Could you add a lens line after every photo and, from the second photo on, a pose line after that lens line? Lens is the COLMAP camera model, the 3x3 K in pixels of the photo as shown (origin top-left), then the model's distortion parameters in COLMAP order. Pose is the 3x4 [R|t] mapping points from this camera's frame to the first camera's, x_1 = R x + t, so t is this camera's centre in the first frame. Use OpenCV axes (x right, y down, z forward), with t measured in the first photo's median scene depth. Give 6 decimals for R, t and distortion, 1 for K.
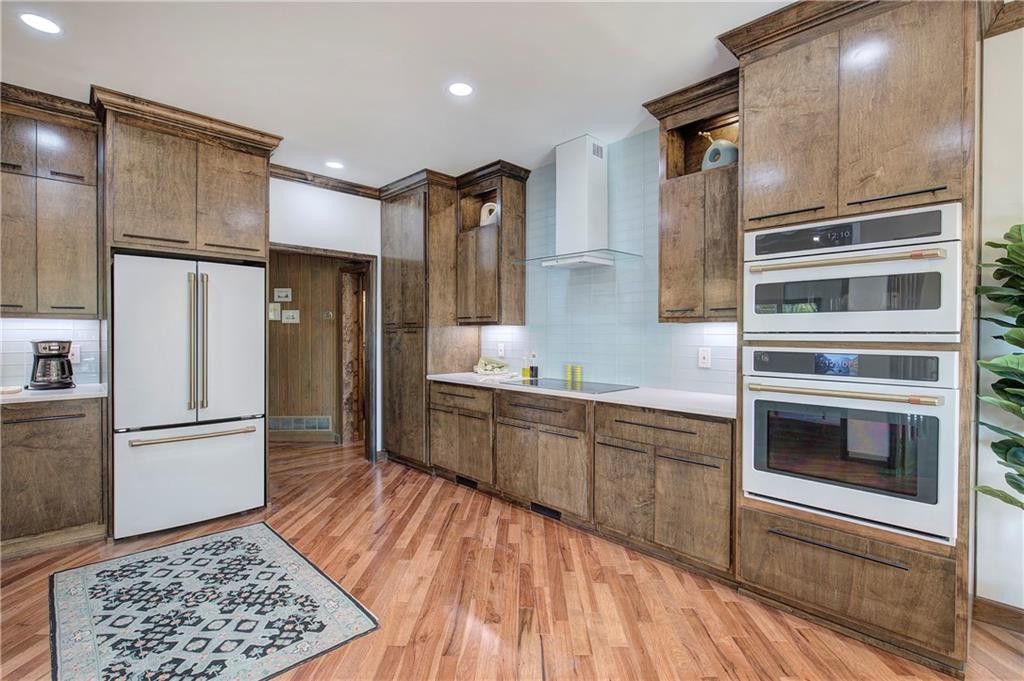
lens RADIAL K [[477.0, 0, 512.0], [0, 477.0, 340.5], [0, 0, 1]] dist [-0.001428, -0.000084]
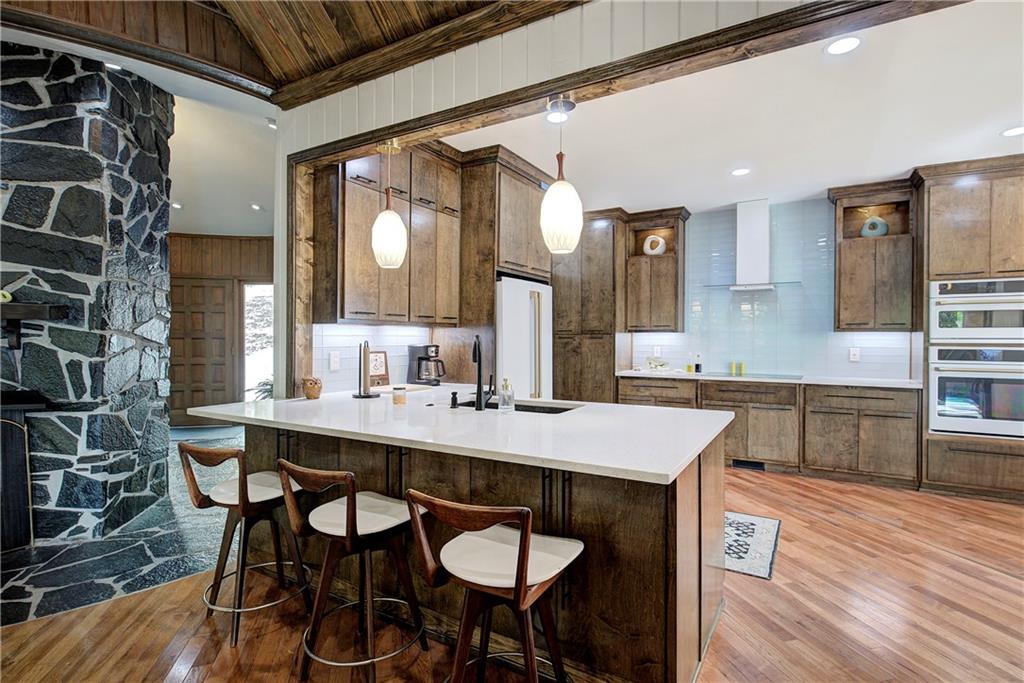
lens RADIAL K [[511.7, 0, 512.0], [0, 511.7, 341.5], [0, 0, 1]] dist [-0.002094, -0.001127]
pose [[0.964763, -0.001521, 0.263117, -1.253616], [0.003781, 0.999960, -0.008081, 0.003368], [-0.263094, 0.008791, 0.964730, -0.340465]]
